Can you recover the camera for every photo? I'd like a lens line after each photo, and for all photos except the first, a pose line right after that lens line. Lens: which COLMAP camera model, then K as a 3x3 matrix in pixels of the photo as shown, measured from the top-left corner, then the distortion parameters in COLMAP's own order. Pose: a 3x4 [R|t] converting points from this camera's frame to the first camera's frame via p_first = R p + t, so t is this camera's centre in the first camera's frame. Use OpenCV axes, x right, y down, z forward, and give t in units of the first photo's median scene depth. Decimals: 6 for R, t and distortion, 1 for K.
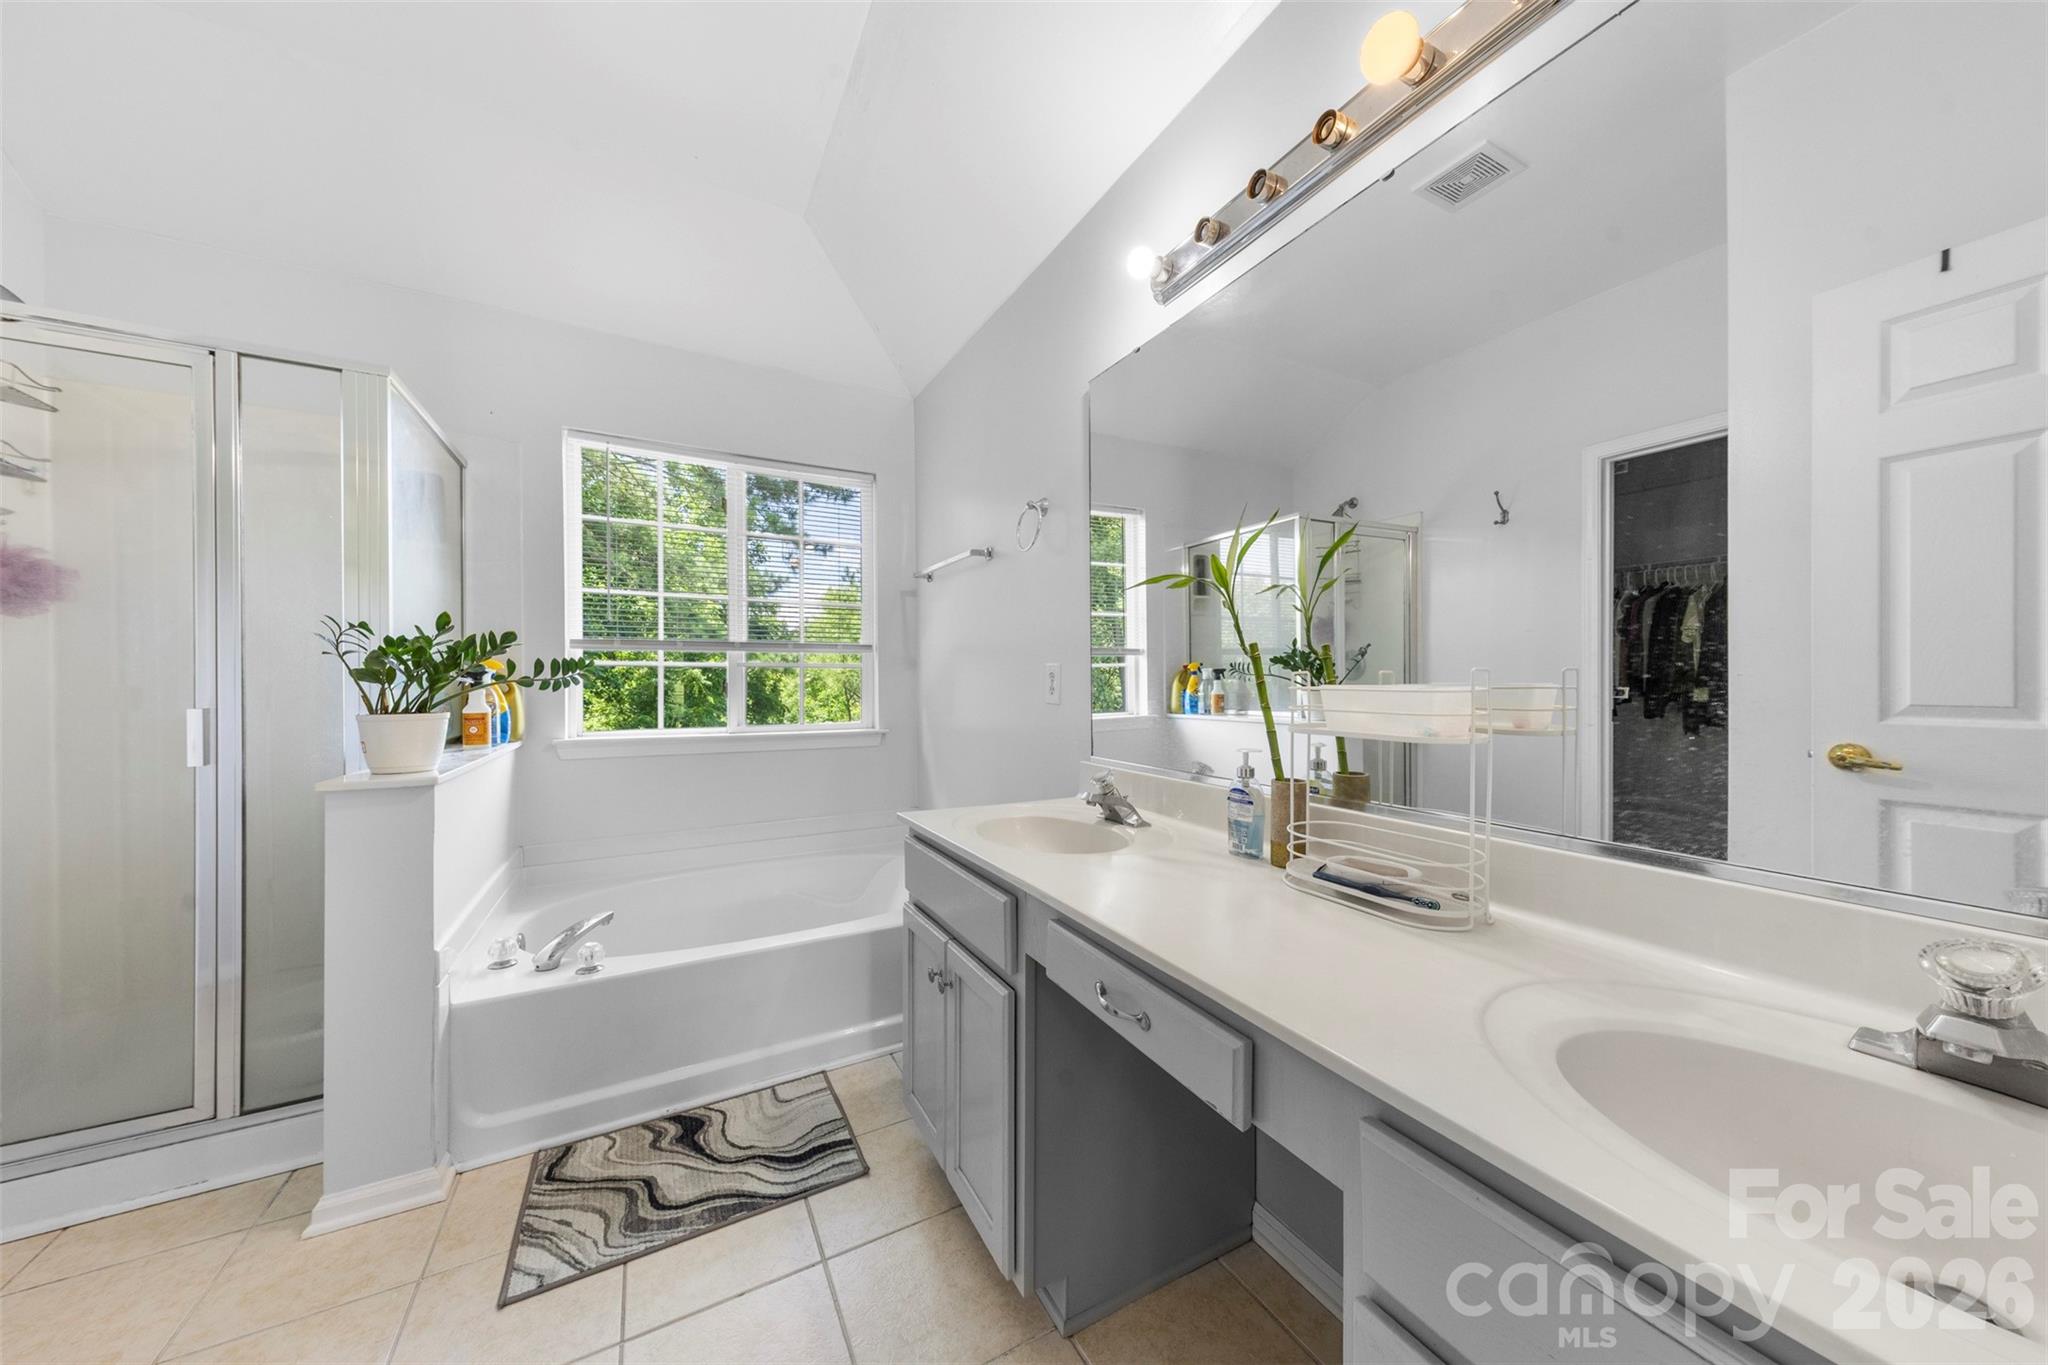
lens RADIAL K [[687.8, 0, 1031.4], [0, 687.8, 691.8], [0, 0, 1]] dist [0.015362, -0.000389]
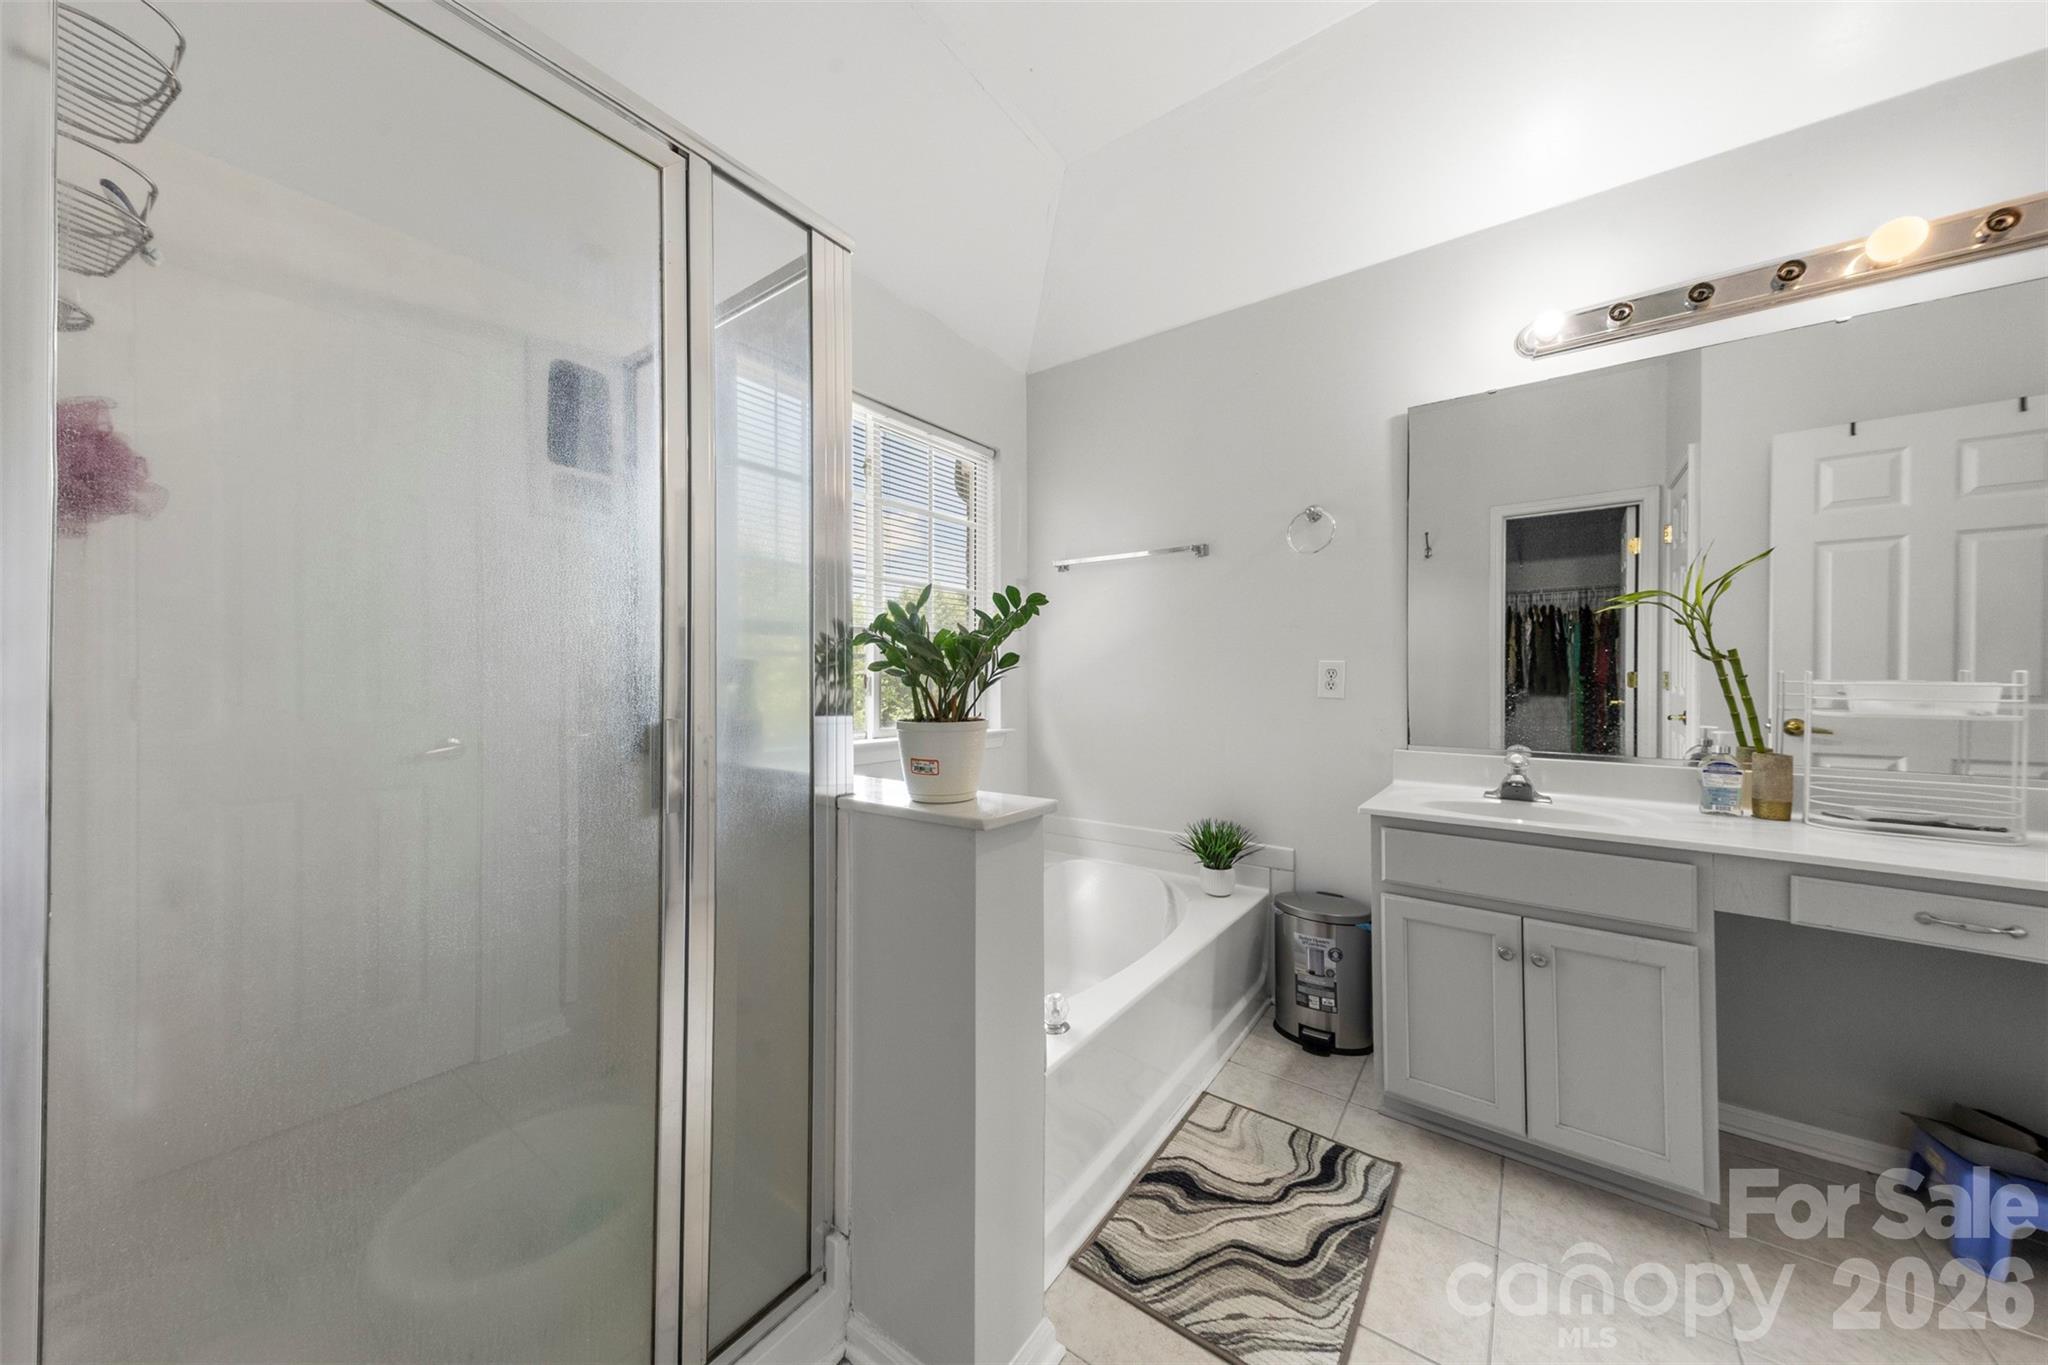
lens RADIAL K [[687.8, 0, 1036.6], [0, 687.8, 676.2], [0, 0, 1]] dist [0.015362, -0.000389]
pose [[0.910280, 0.005089, 0.413961, -1.108655], [0.003605, 0.999789, -0.020216, 0.003526], [-0.413976, 0.019895, 0.910070, 0.284066]]
